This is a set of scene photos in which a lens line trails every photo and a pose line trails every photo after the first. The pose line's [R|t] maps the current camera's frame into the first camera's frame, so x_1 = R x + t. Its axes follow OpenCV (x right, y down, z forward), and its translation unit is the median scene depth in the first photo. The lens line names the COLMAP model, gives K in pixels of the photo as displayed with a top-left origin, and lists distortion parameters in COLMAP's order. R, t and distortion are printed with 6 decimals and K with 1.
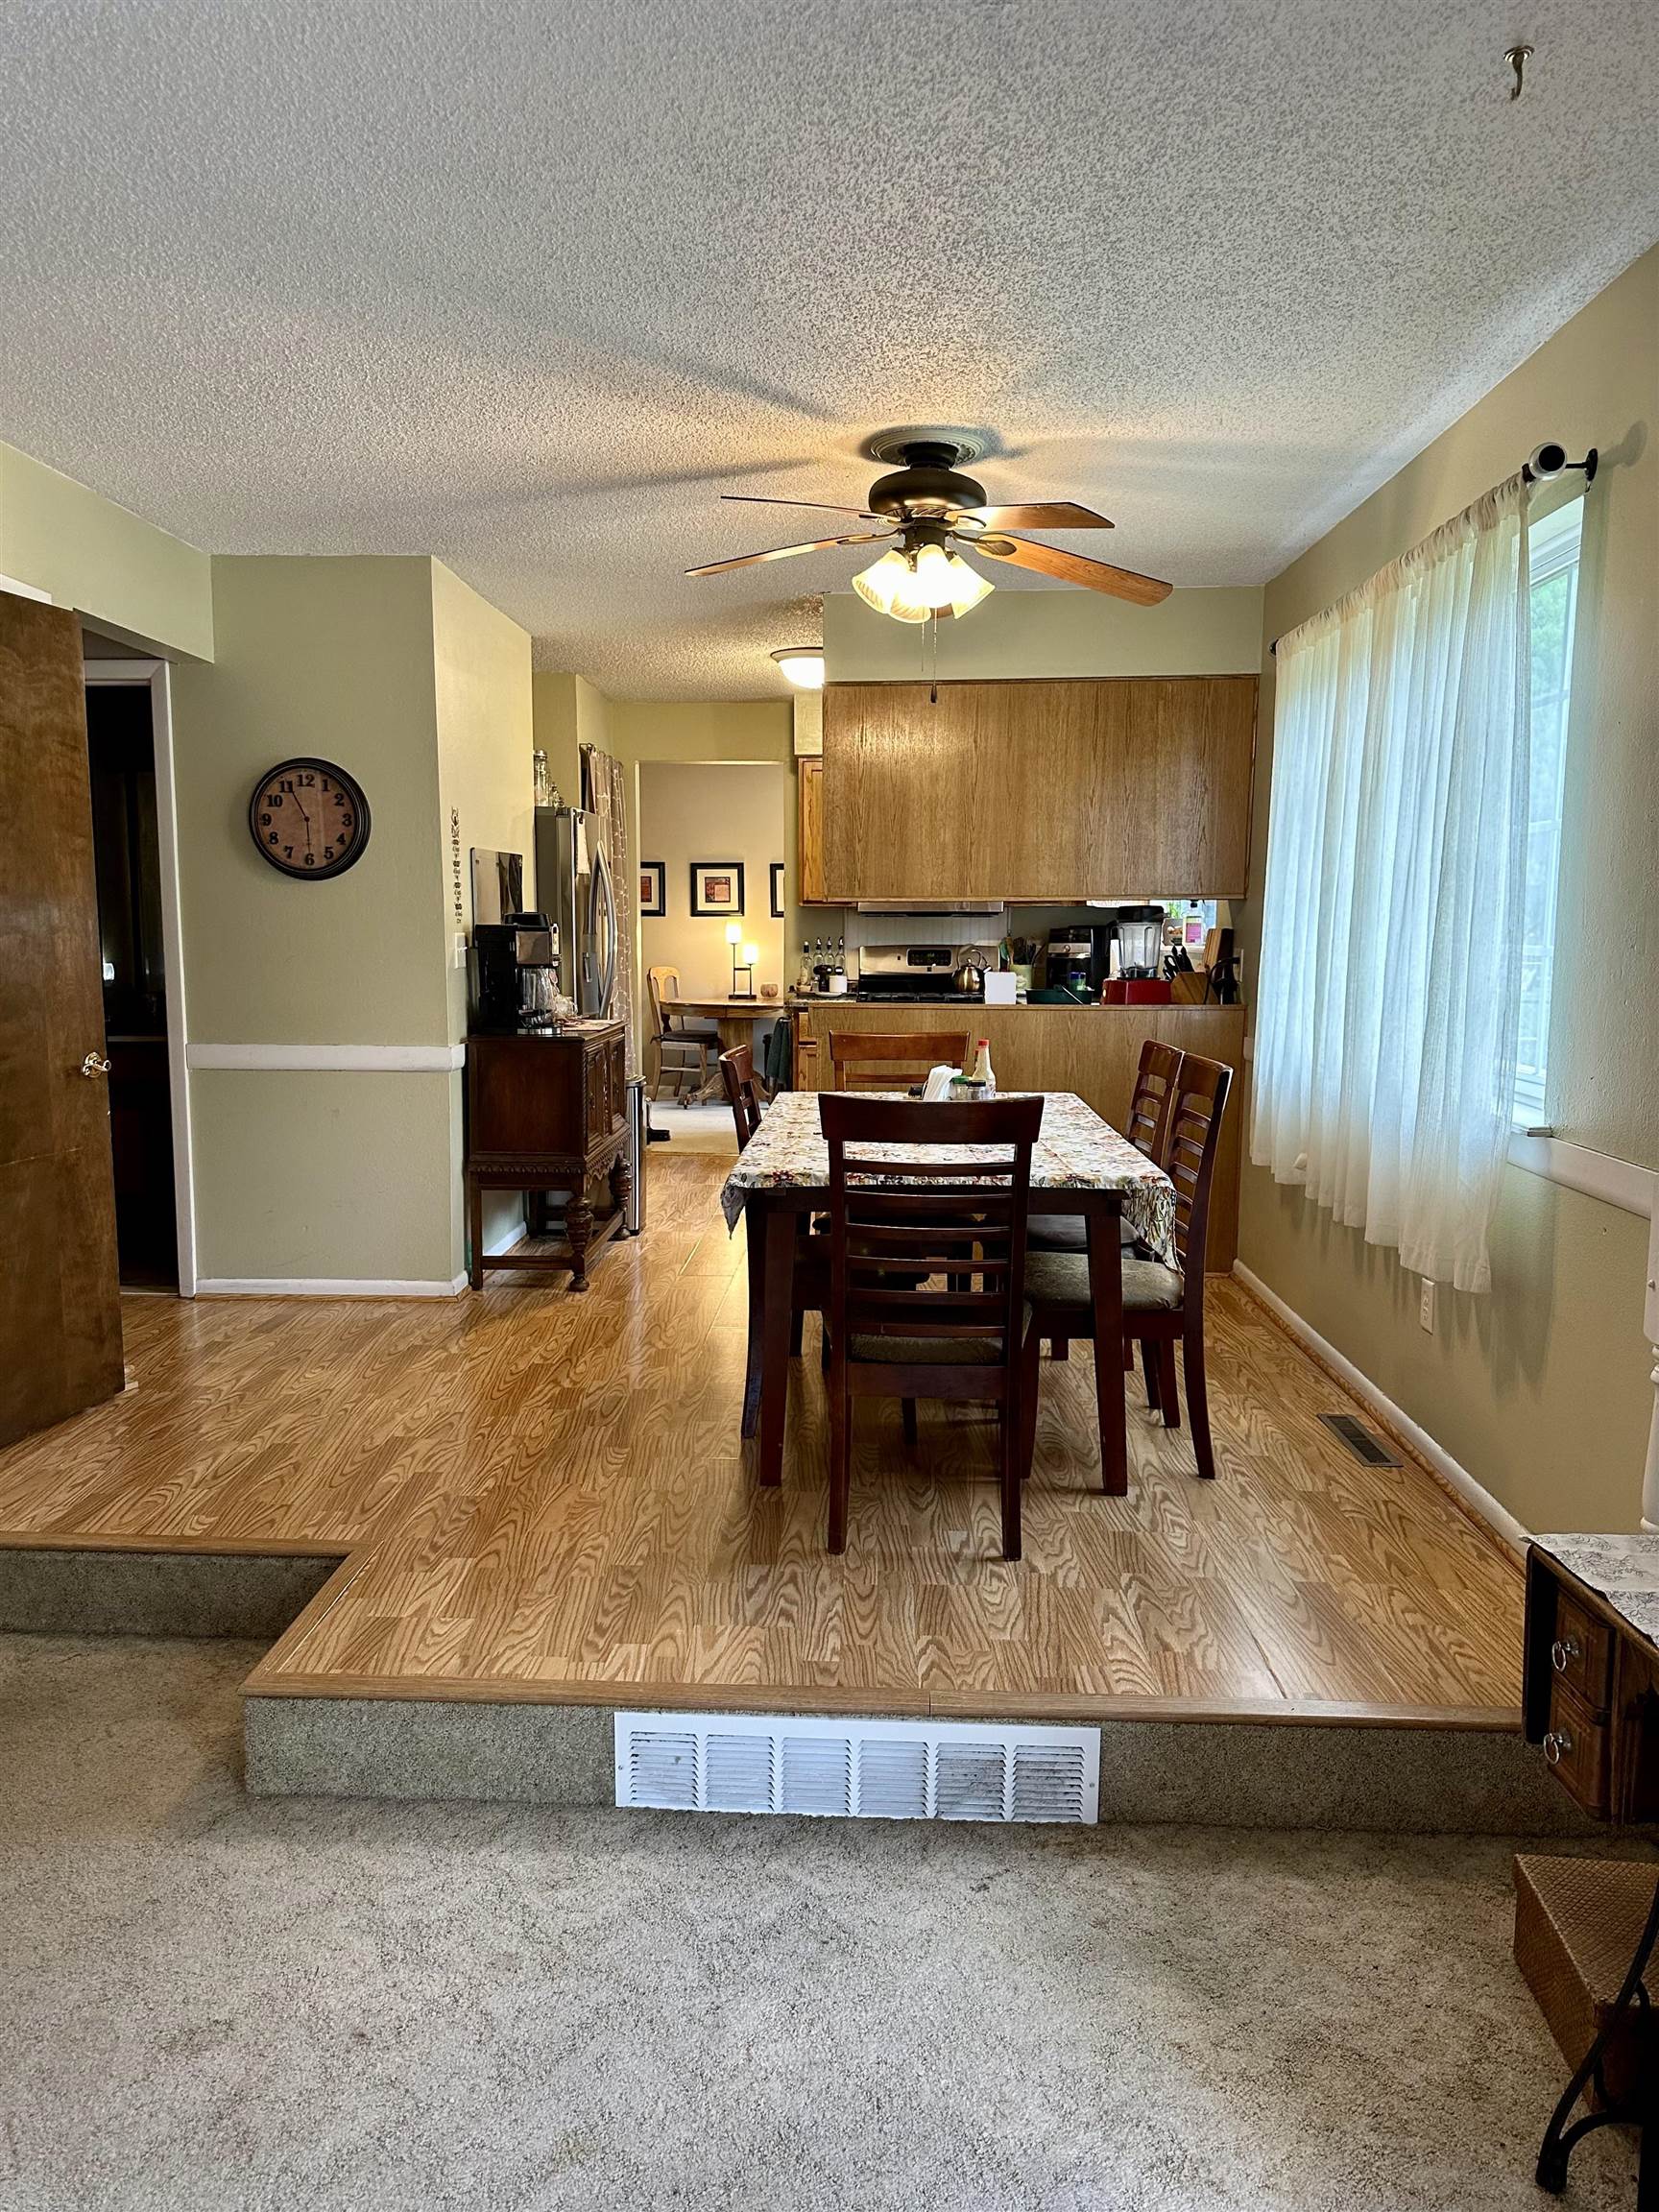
lens RADIAL K [[1535.7, 0, 837.7], [0, 1535.7, 1132.6], [0, 0, 1]] dist [0.048042, -0.070335]
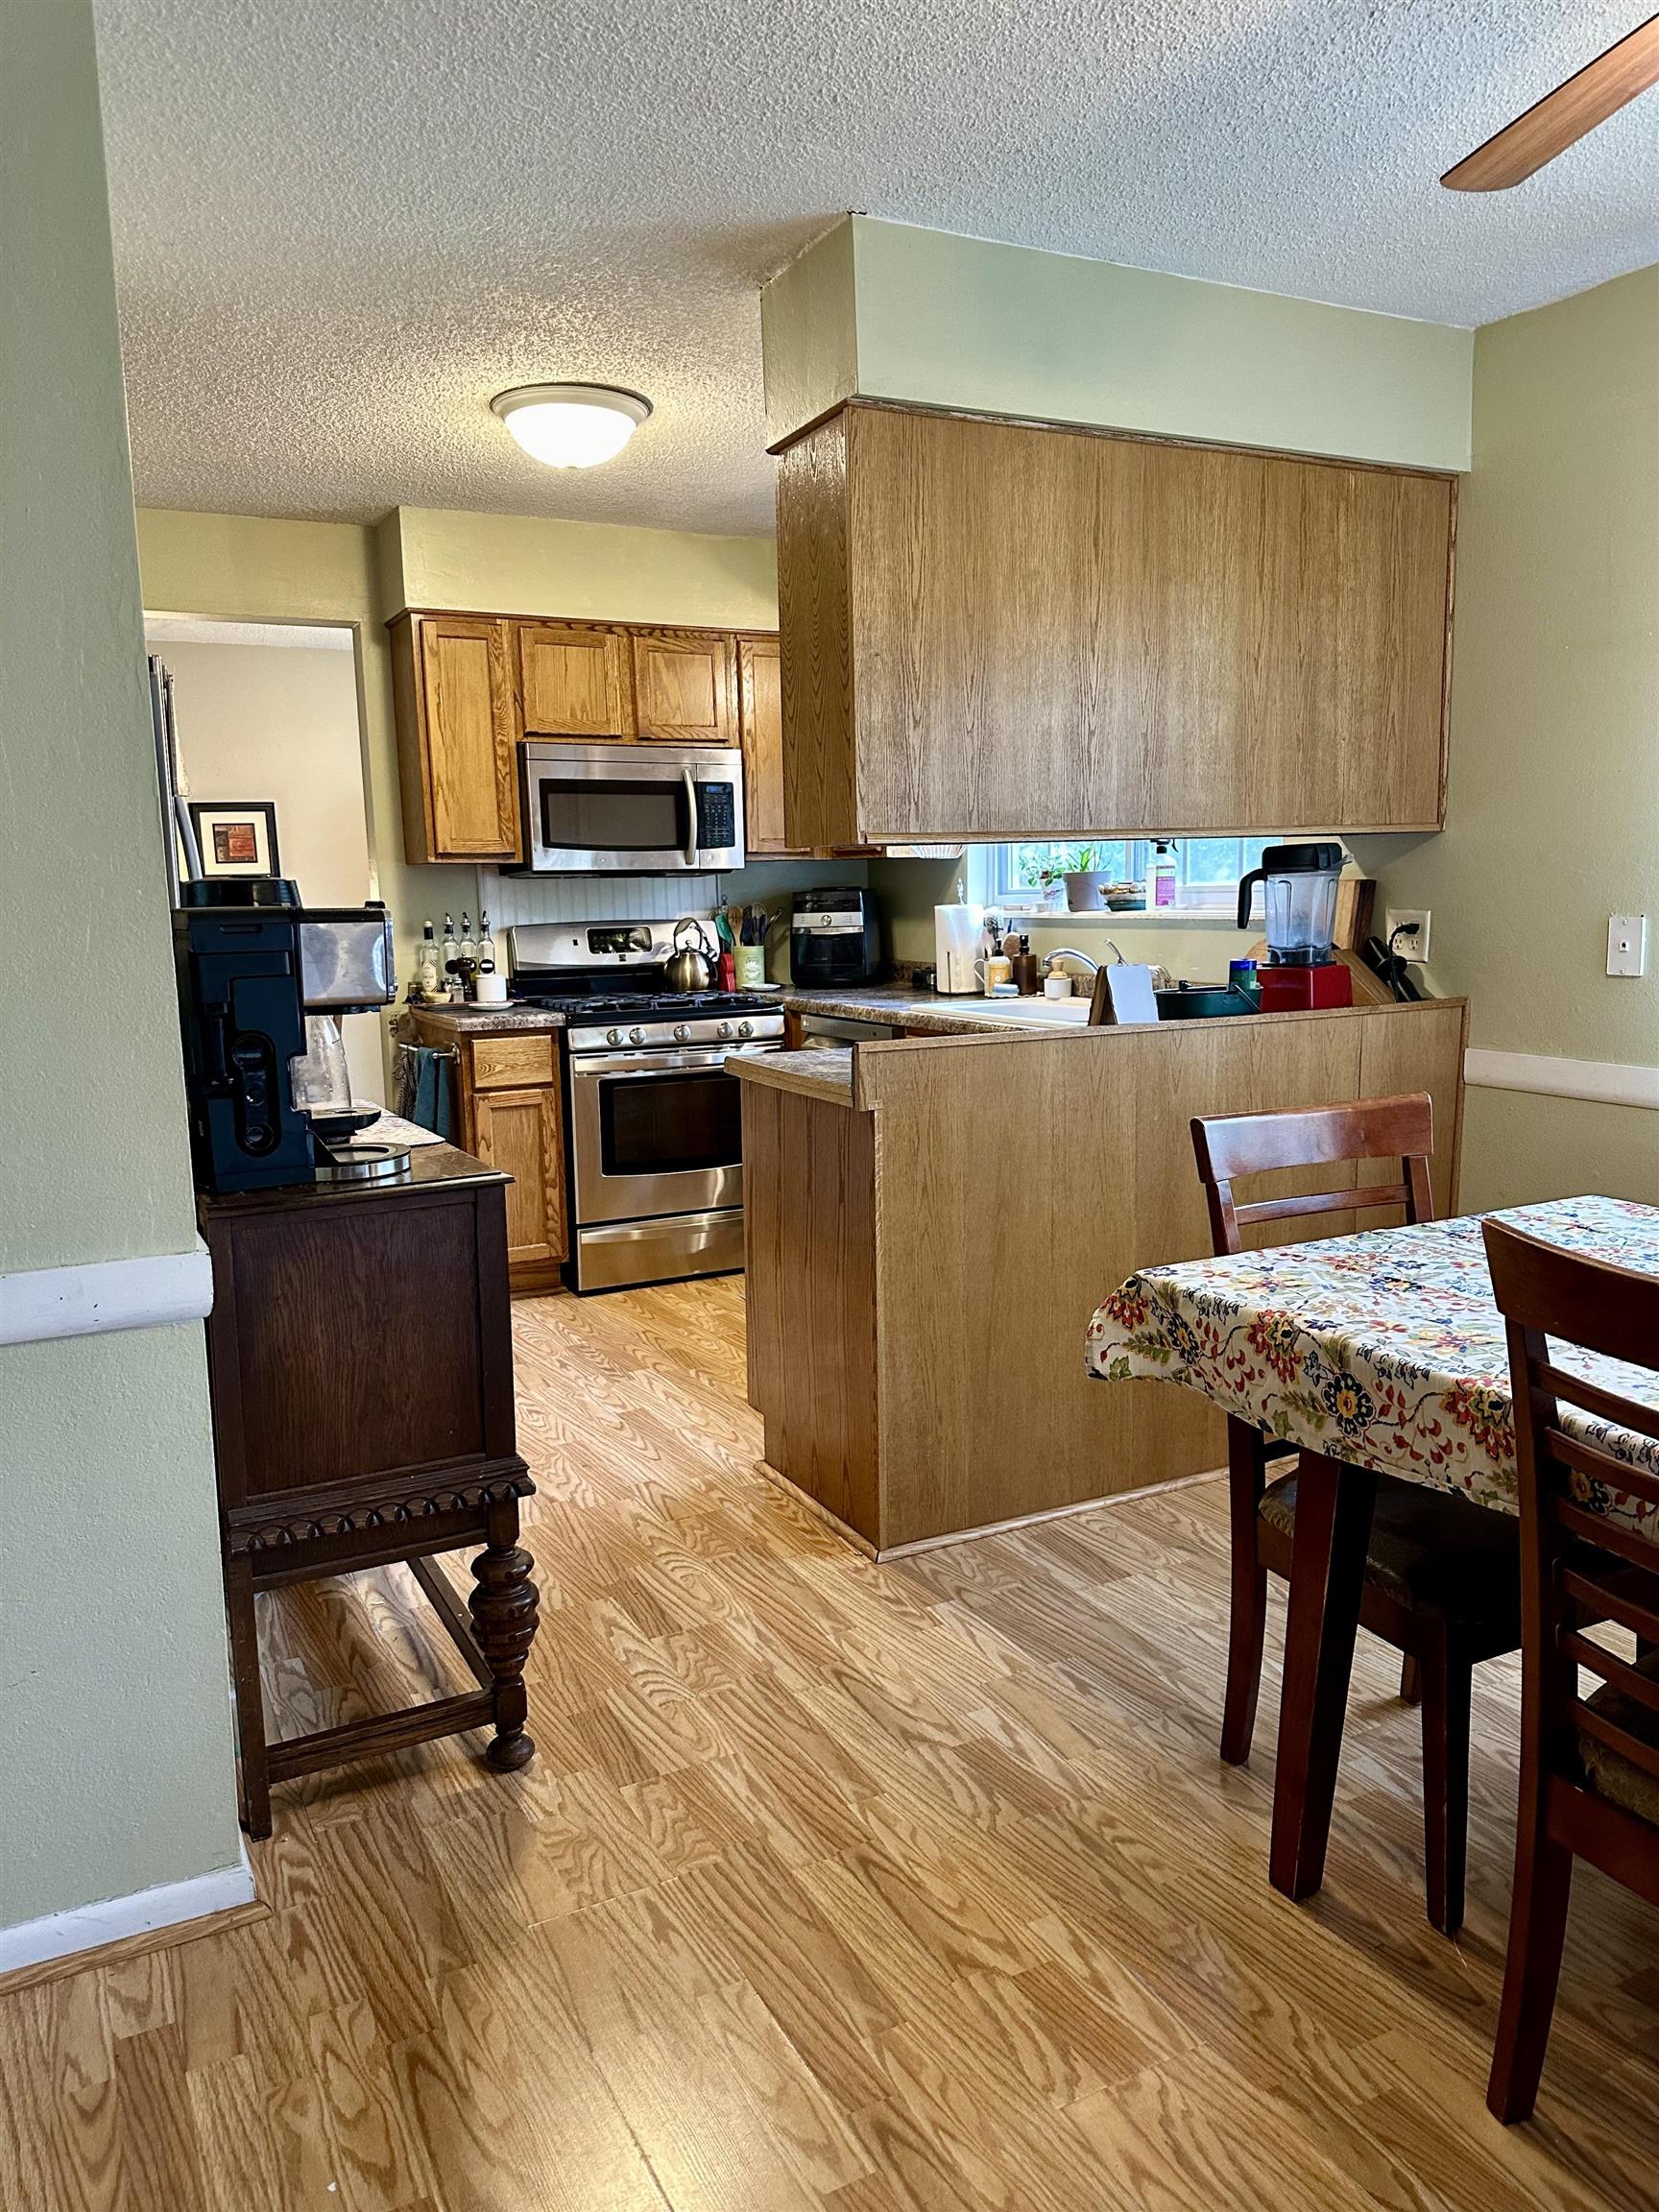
lens RADIAL K [[1535.7, 0, 842.3], [0, 1535.7, 1121.4], [0, 0, 1]] dist [0.048042, -0.070335]
pose [[0.868057, -0.097117, 0.486872, -0.274759], [0.089626, 0.995222, 0.038721, -0.080167], [-0.488307, 0.010025, 0.872615, 0.568967]]
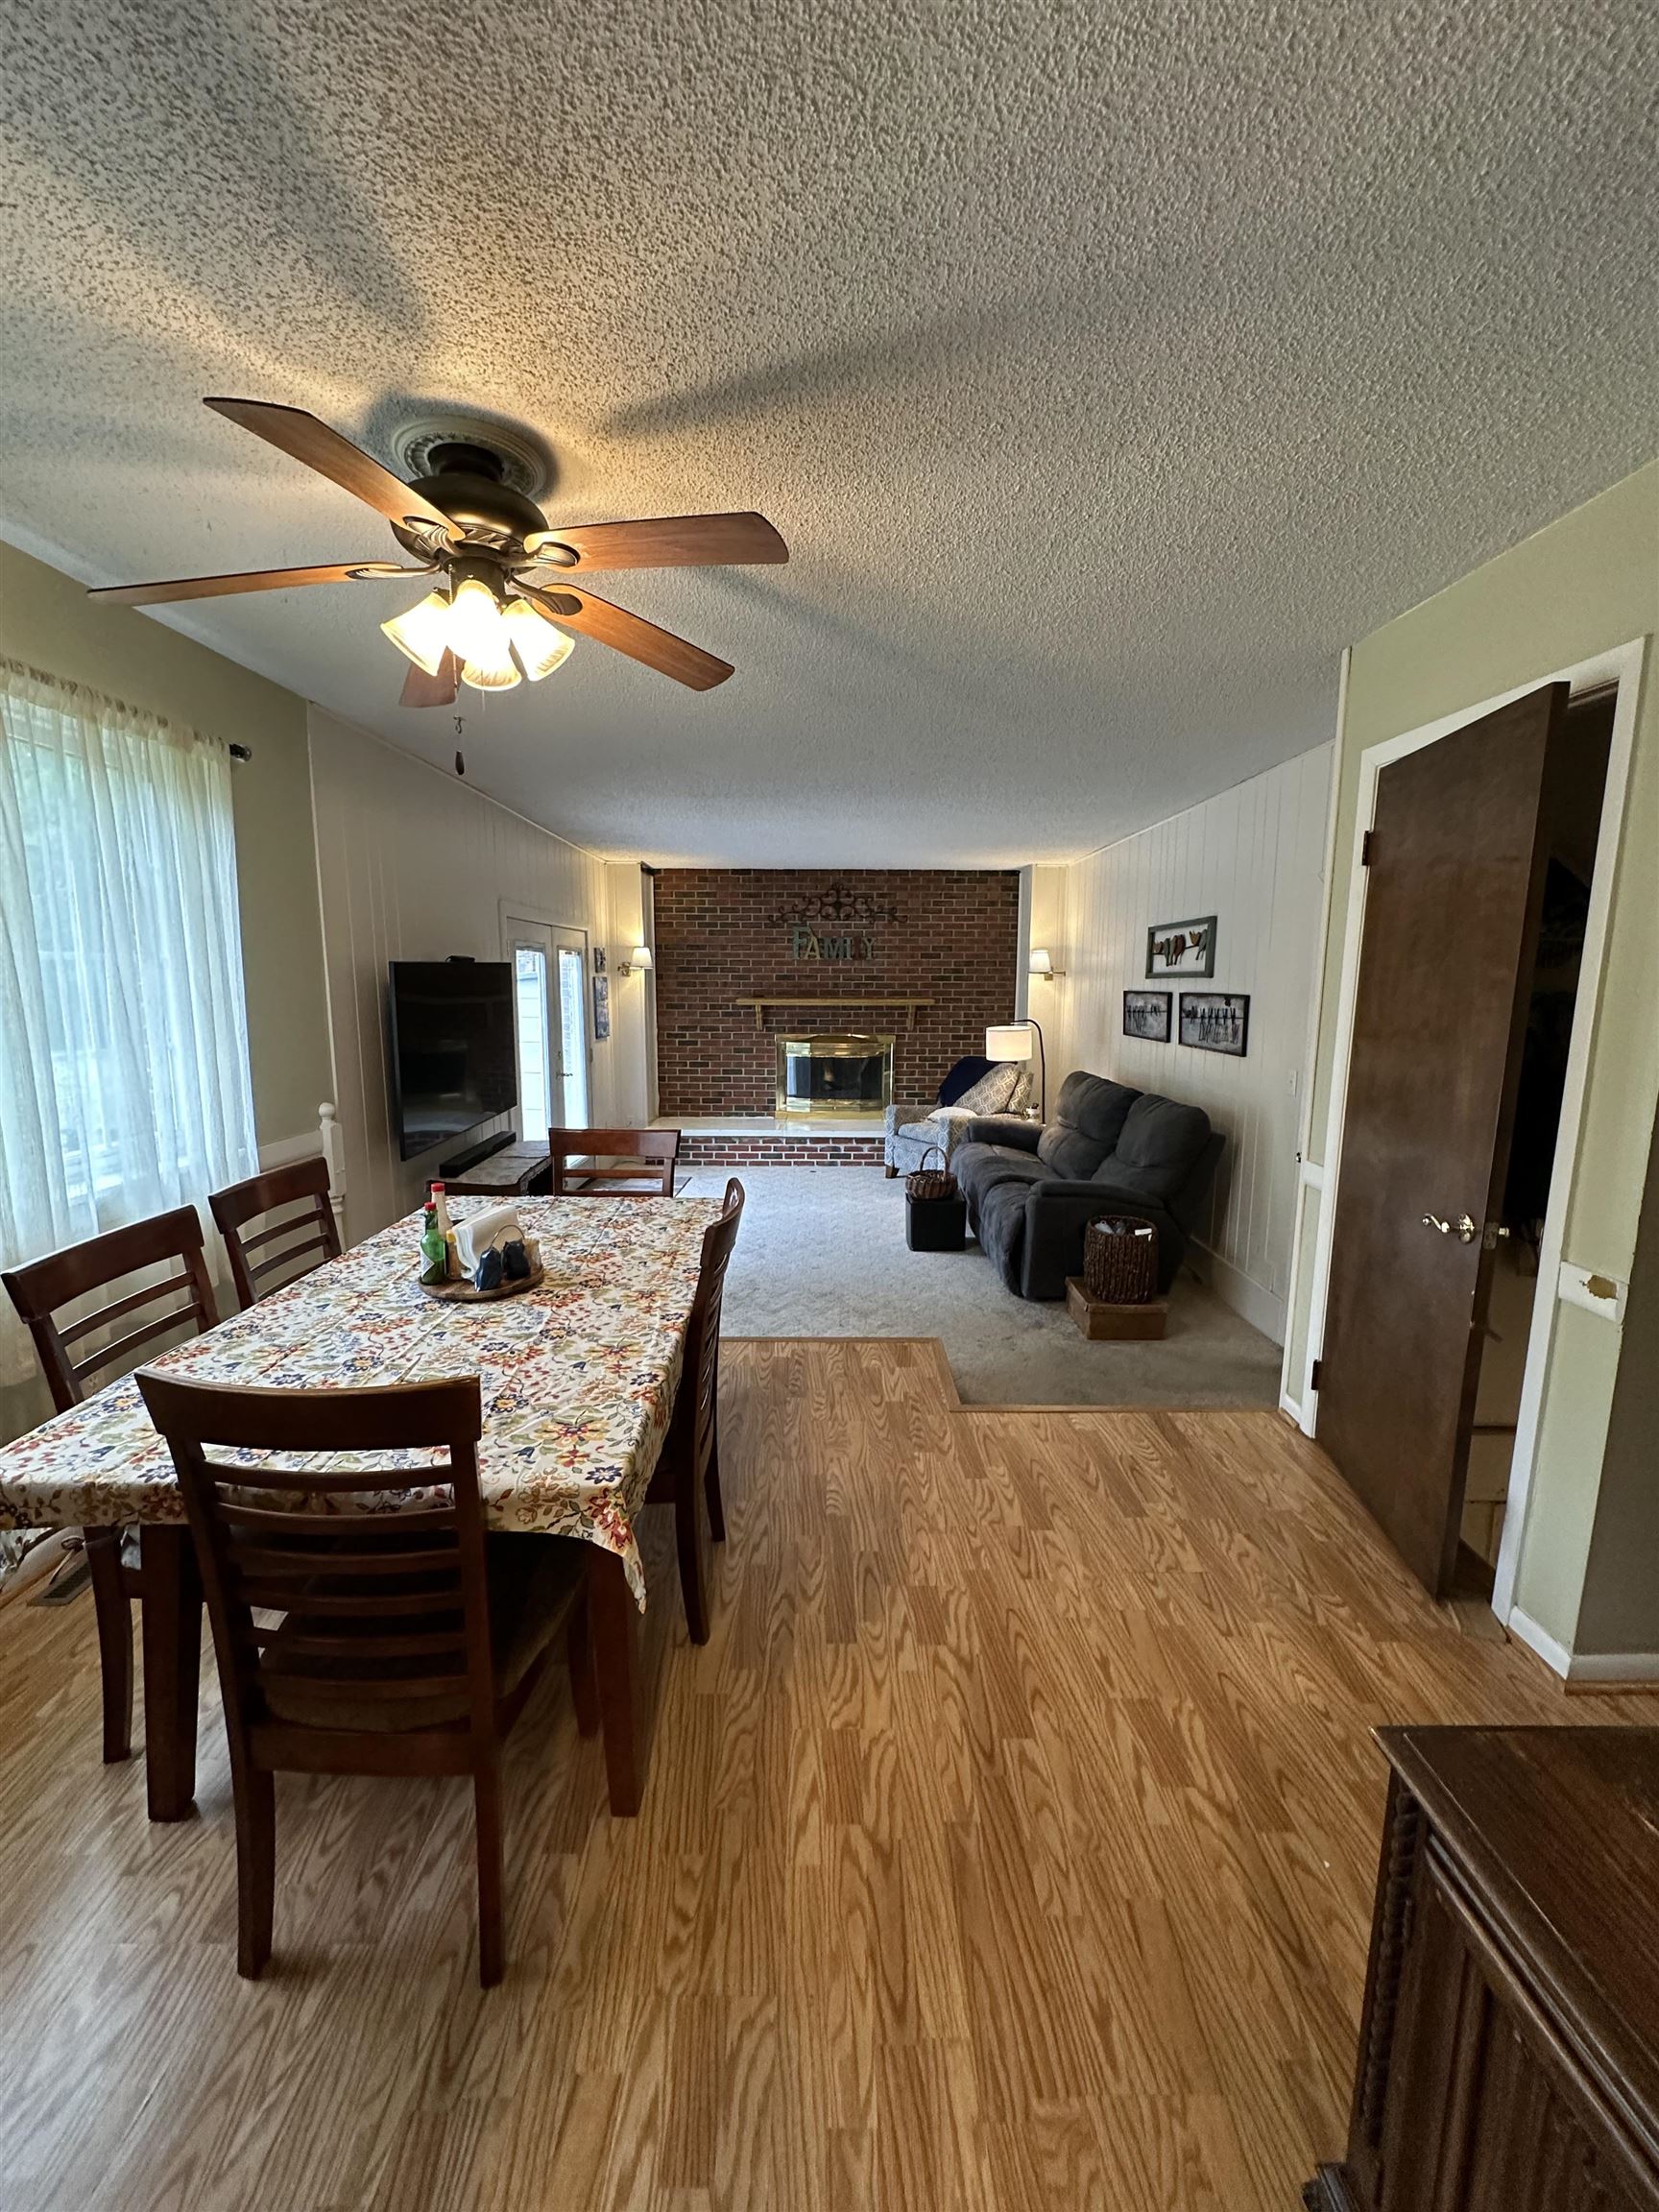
lens RADIAL K [[870.0, 0, 840.5], [0, 870.0, 1109.5], [0, 0, 1]] dist [-0.003240, 0.000665]
pose [[-0.998924, -0.004572, -0.046148, -0.079206], [-0.017289, 0.960101, 0.279118, -0.171821], [0.043031, 0.279616, -0.959147, 1.041308]]
